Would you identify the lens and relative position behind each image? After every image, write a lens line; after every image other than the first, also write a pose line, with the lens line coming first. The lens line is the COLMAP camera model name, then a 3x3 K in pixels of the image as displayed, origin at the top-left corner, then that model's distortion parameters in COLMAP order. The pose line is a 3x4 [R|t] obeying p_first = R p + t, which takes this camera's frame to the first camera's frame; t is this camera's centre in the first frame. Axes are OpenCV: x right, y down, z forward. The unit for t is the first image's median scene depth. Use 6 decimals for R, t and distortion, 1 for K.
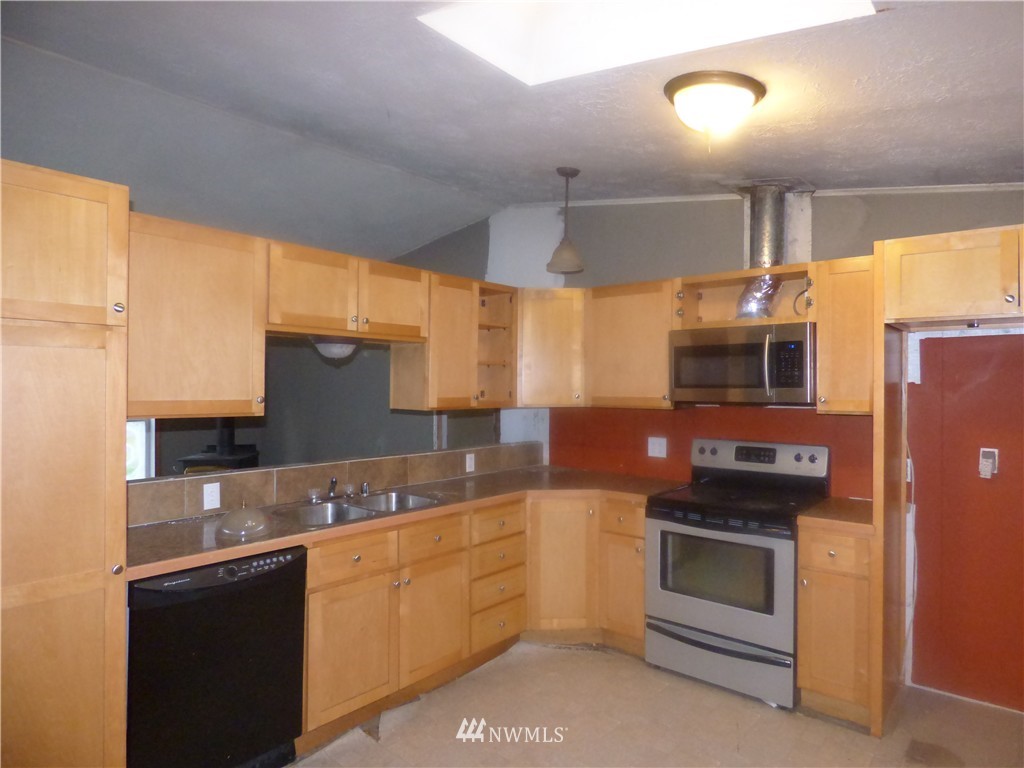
lens RADIAL K [[588.2, 0, 511.4], [0, 588.2, 382.6], [0, 0, 1]] dist [-0.028699, -0.003247]
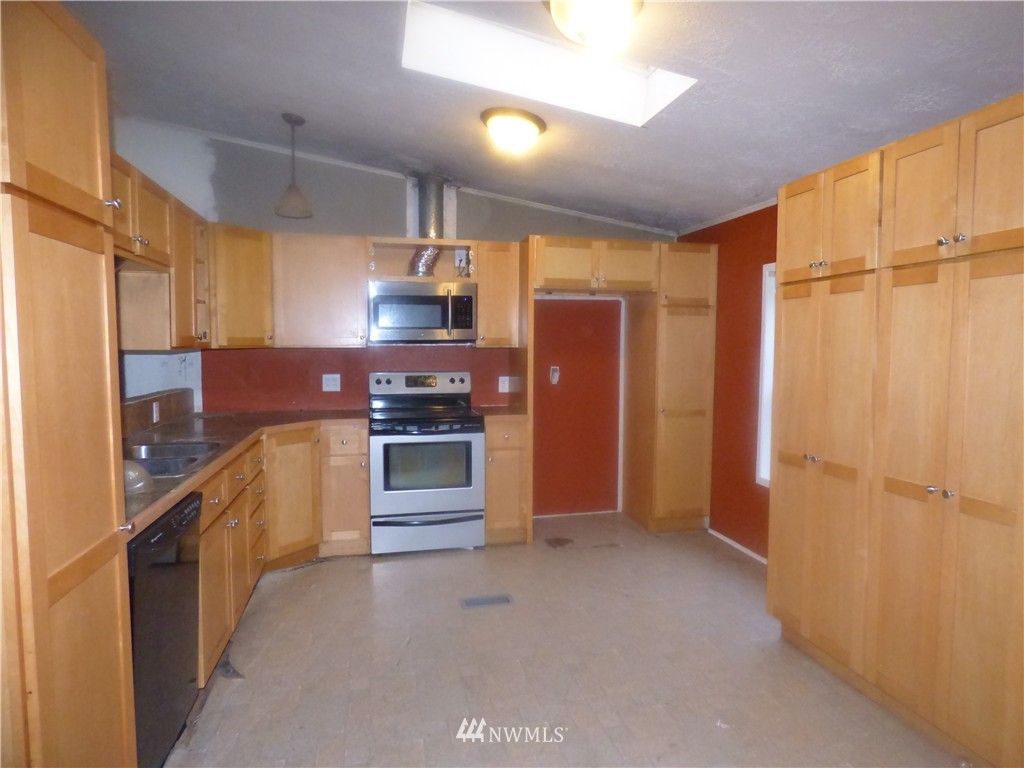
lens RADIAL K [[588.2, 0, 508.6], [0, 588.2, 381.6], [0, 0, 1]] dist [-0.028699, -0.003247]
pose [[0.604362, -0.054556, 0.794840, -0.543537], [-0.005078, 0.997369, 0.072318, 0.029188], [-0.796694, -0.047742, 0.602495, 0.052732]]
